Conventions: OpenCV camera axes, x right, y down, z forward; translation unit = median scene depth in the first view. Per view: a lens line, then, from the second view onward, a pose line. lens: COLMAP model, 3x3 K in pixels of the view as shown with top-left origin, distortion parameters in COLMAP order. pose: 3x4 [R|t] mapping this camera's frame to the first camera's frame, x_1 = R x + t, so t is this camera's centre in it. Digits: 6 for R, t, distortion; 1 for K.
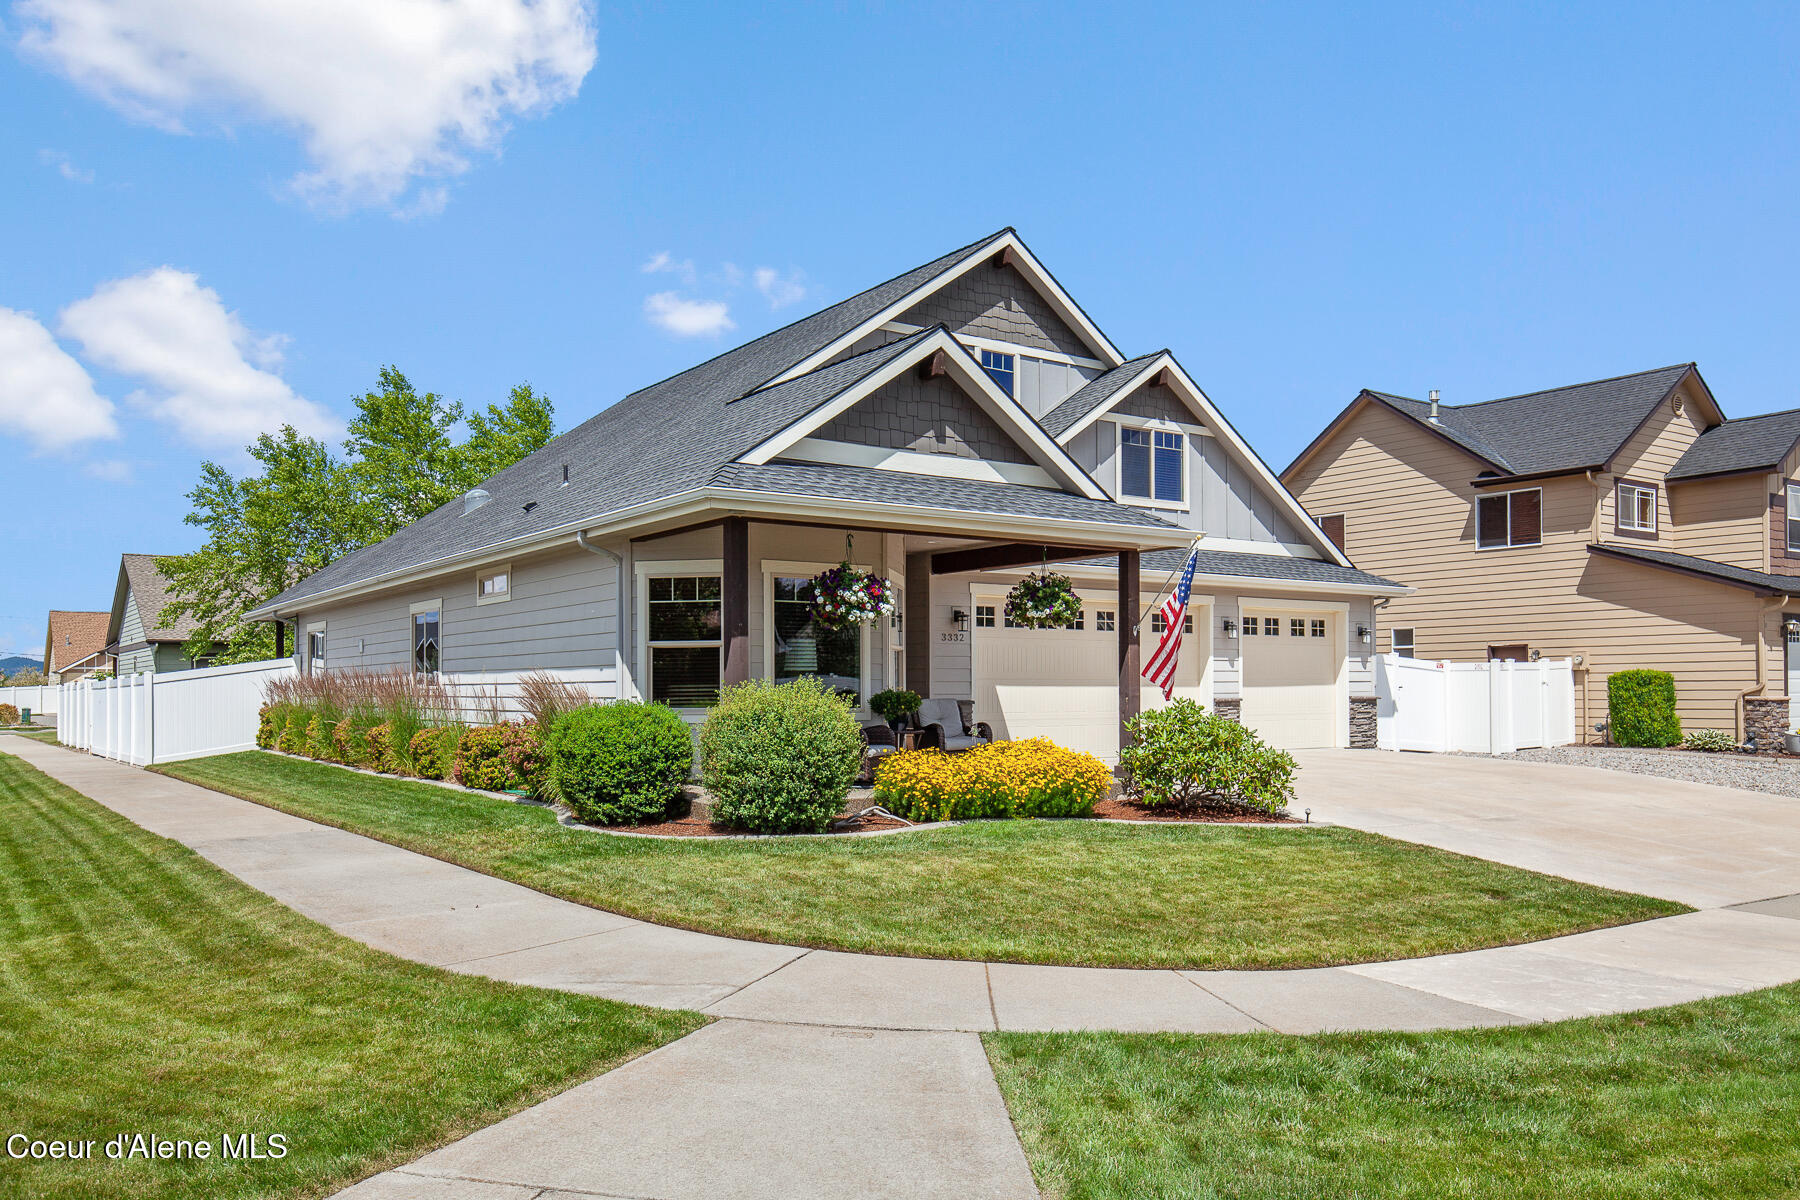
lens RADIAL K [[1421.9, 0, 900.0], [0, 1421.9, 600.0], [0, 0, 1]] dist [-0.006213, -0.001337]
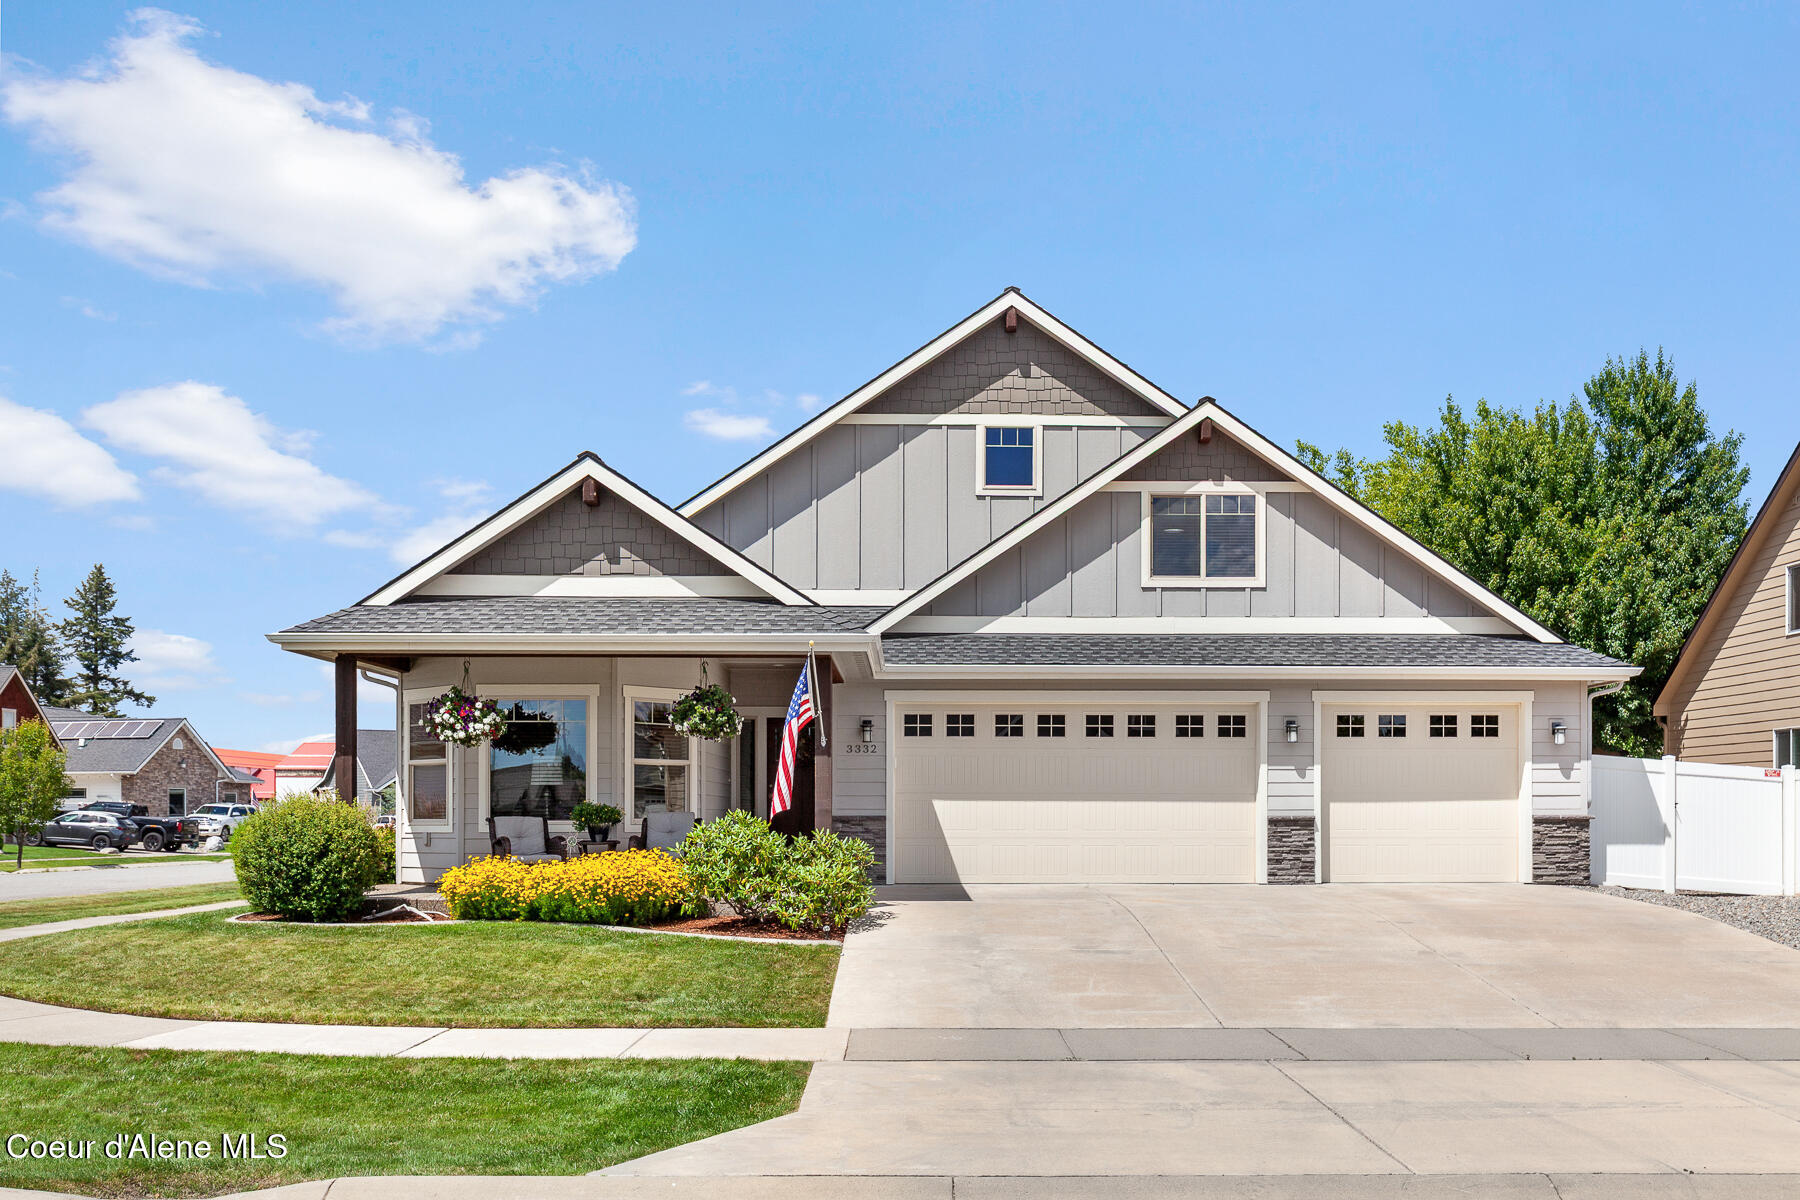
lens RADIAL K [[1841.8, 0, 904.1], [0, 1841.8, 700.2], [0, 0, 1]] dist [0.005437, 0.012852]
pose [[0.823565, -0.033924, -0.566207, 0.654135], [0.033878, 0.999370, -0.010599, 0.006647], [0.566209, -0.010453, 0.824195, 0.008875]]
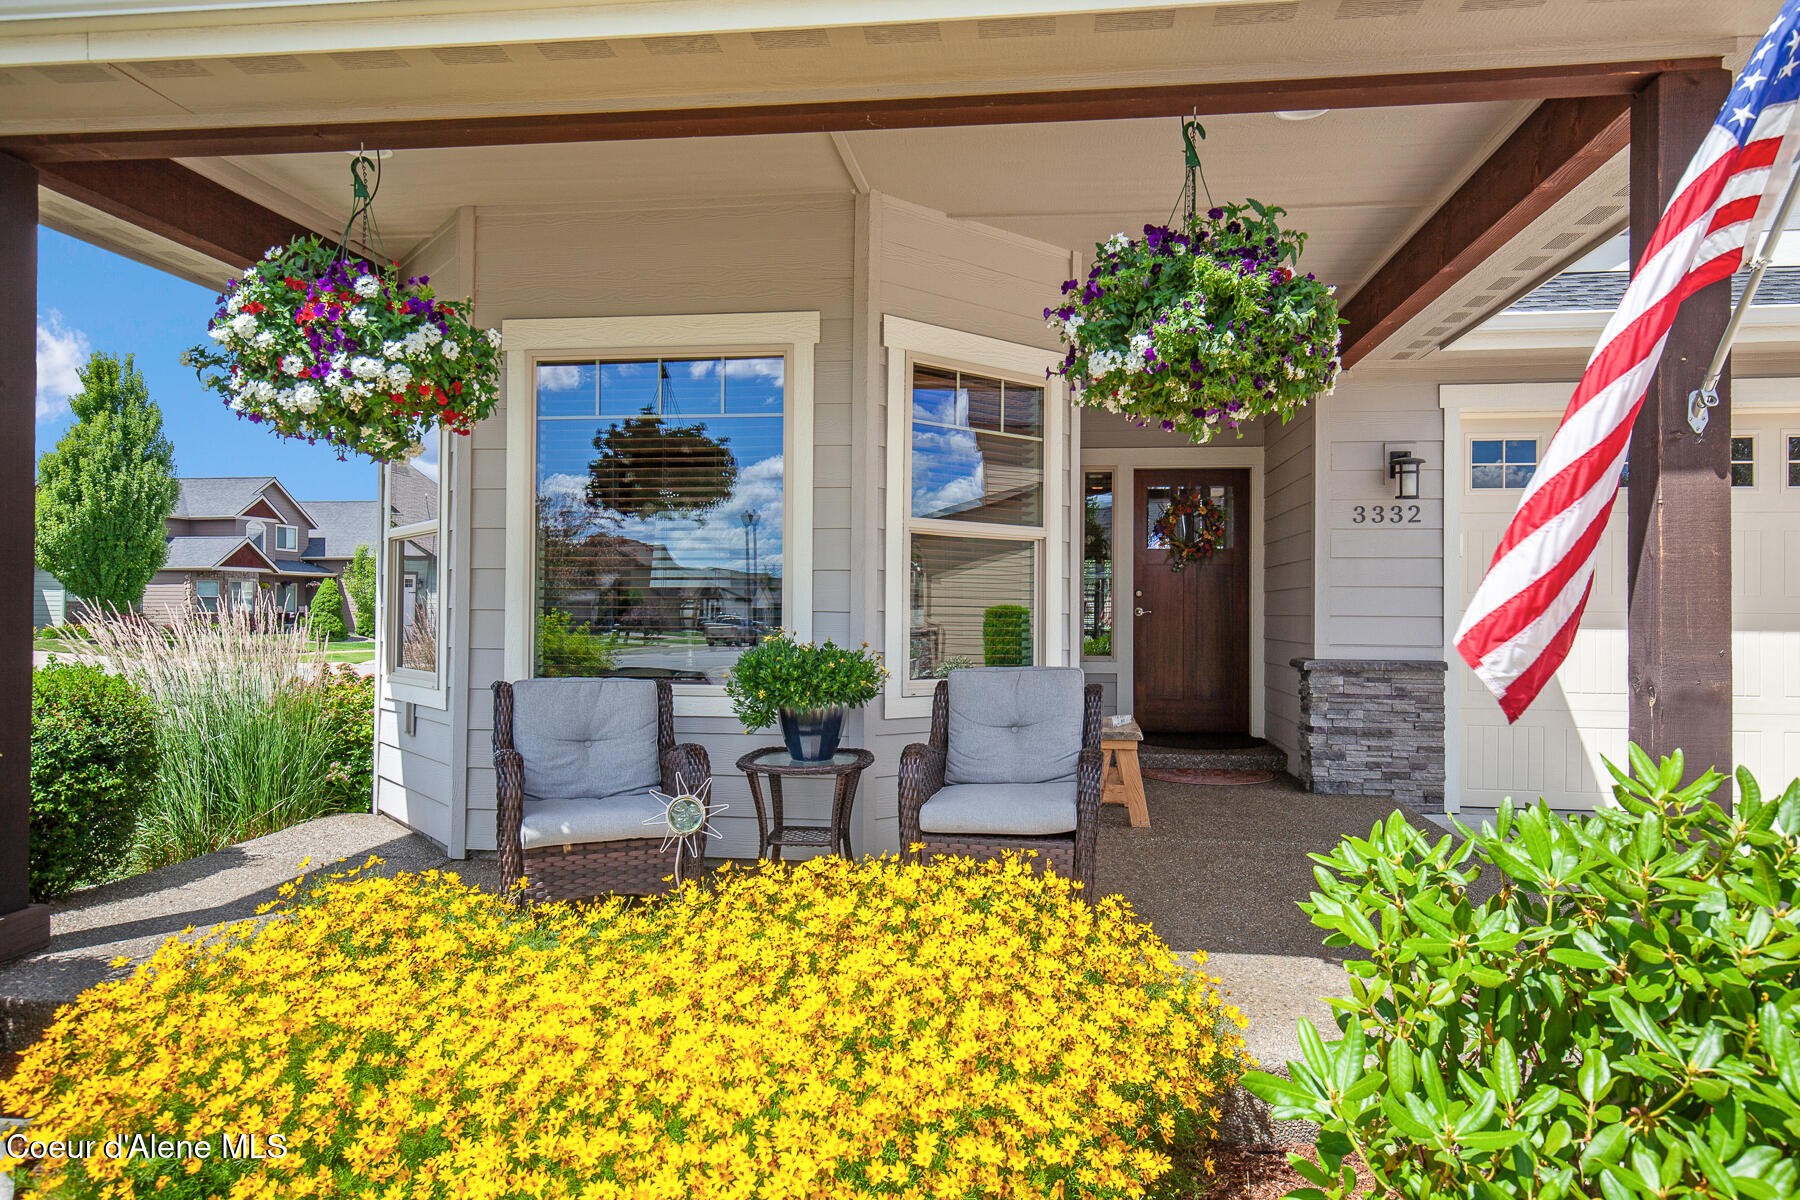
lens RADIAL K [[1211.8, 0, 900.0], [0, 1211.8, 600.0], [0, 0, 1]] dist [-0.001912, -0.000635]
pose [[0.755880, -0.005500, -0.654687, 0.143778], [0.034387, 0.998918, 0.031311, 0.030707], [0.653807, -0.046180, 0.755251, 0.543620]]
